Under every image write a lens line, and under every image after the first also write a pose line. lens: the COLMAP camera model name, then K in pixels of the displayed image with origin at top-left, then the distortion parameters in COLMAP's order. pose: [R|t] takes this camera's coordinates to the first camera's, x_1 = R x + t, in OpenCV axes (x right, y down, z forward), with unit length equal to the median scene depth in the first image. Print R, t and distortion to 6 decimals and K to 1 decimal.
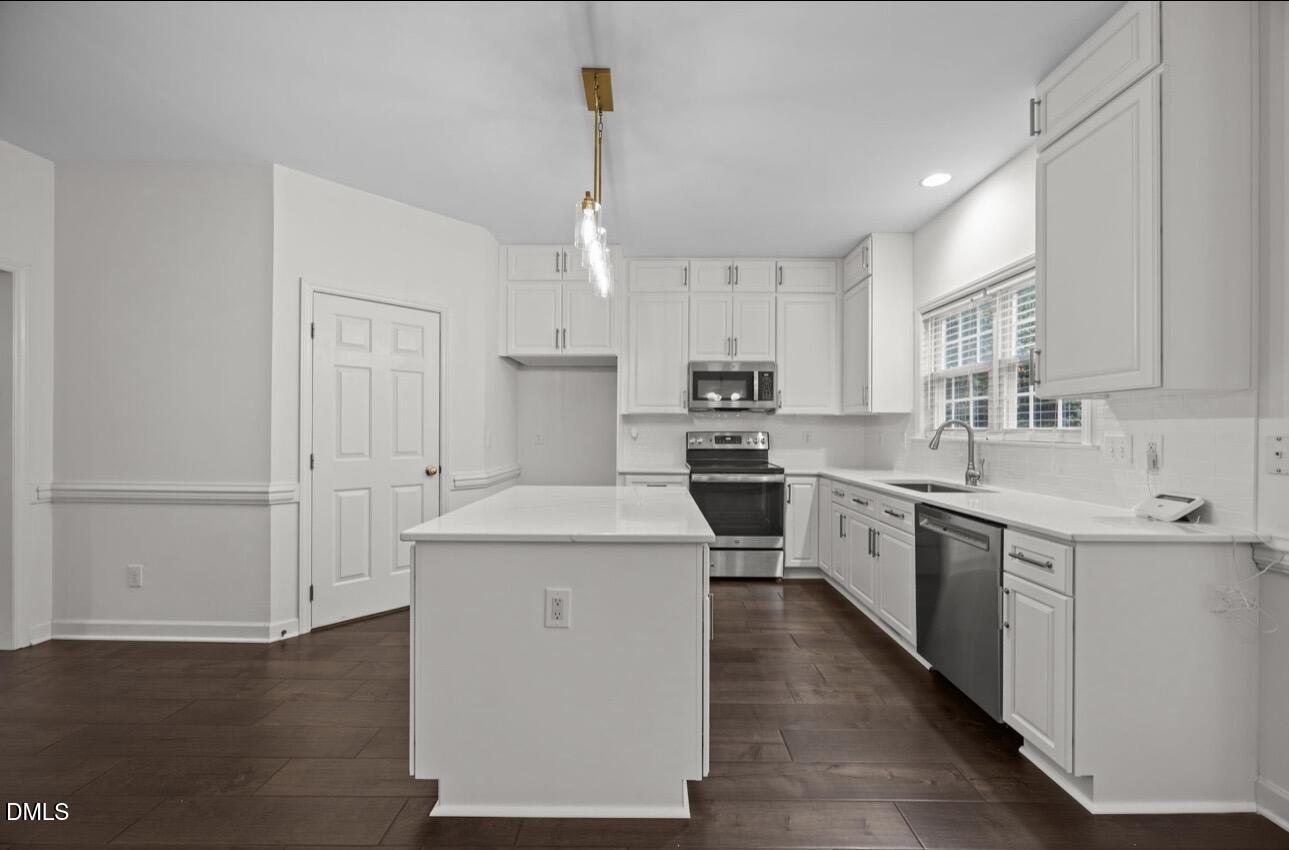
lens RADIAL K [[493.7, 0, 647.1], [0, 493.7, 430.1], [0, 0, 1]] dist [-0.001645, 0.000187]
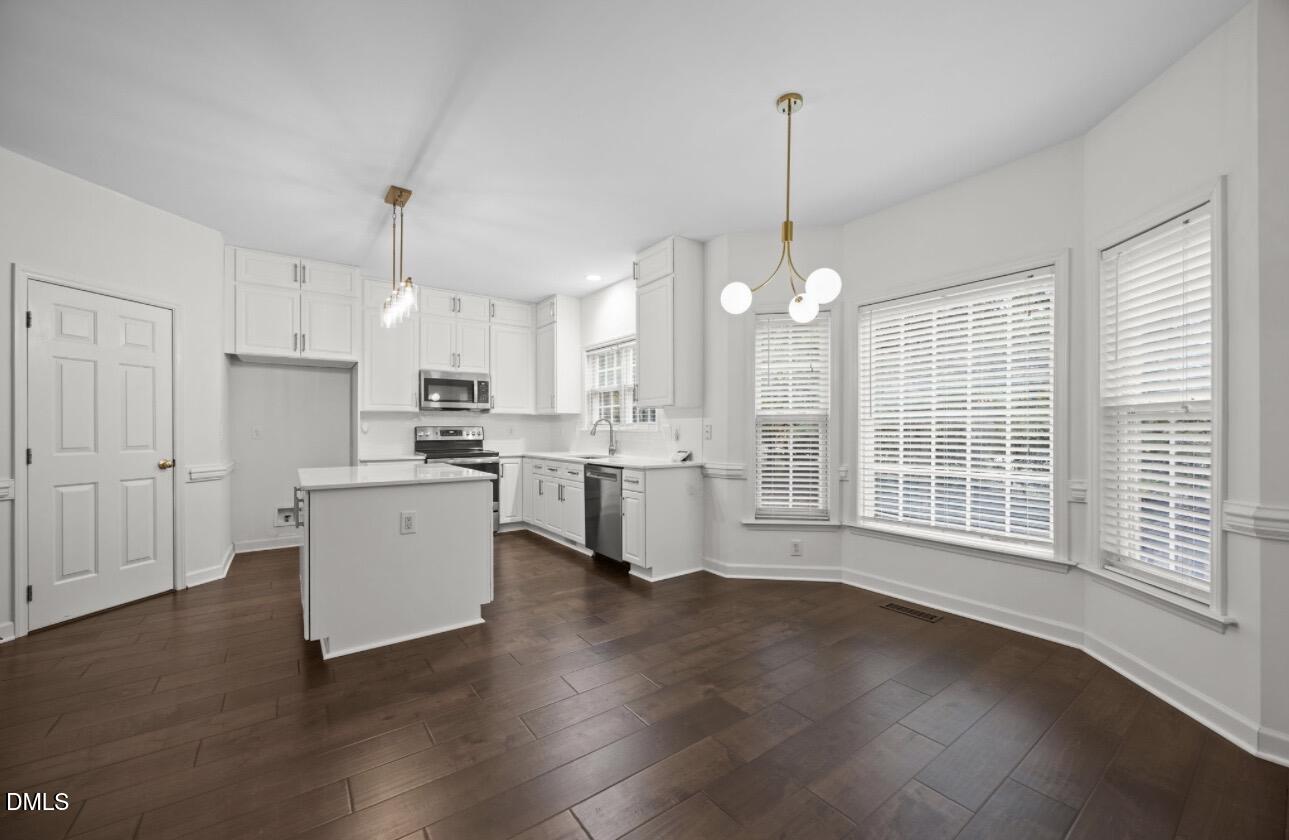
lens RADIAL K [[495.4, 0, 647.1], [0, 495.4, 428.2], [0, 0, 1]] dist [0.001046, -0.000229]
pose [[0.803085, -0.004310, 0.595848, -0.279412], [0.004804, 0.999988, 0.000758, 0.013513], [-0.595845, 0.002254, 0.803097, -0.471942]]
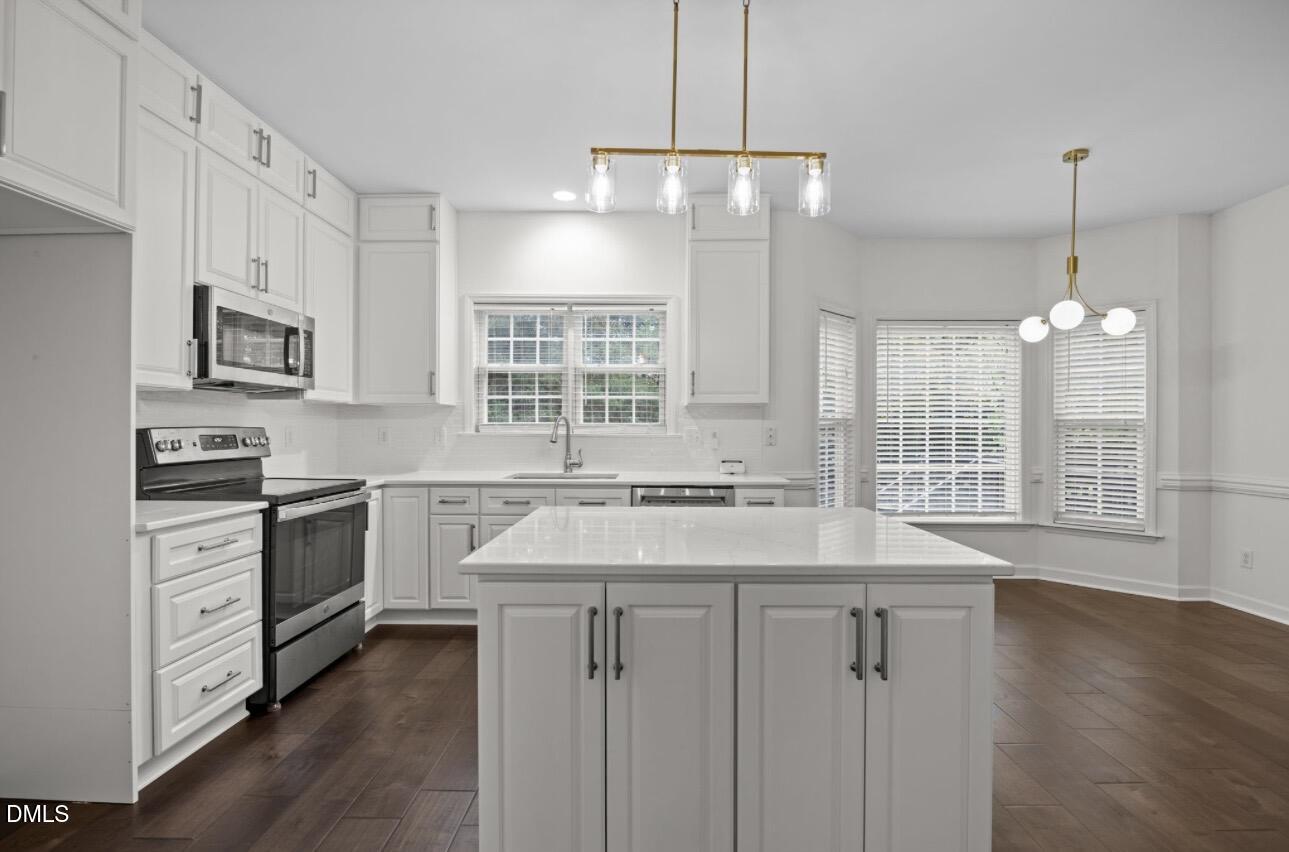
lens RADIAL K [[588.3, 0, 643.0], [0, 588.3, 429.3], [0, 0, 1]] dist [-0.007160, 0.000199]
pose [[-0.002365, -0.007690, 0.999968, -0.701843], [-0.003355, 0.999965, 0.007682, -0.000691], [-0.999992, -0.003336, -0.002391, 0.801101]]
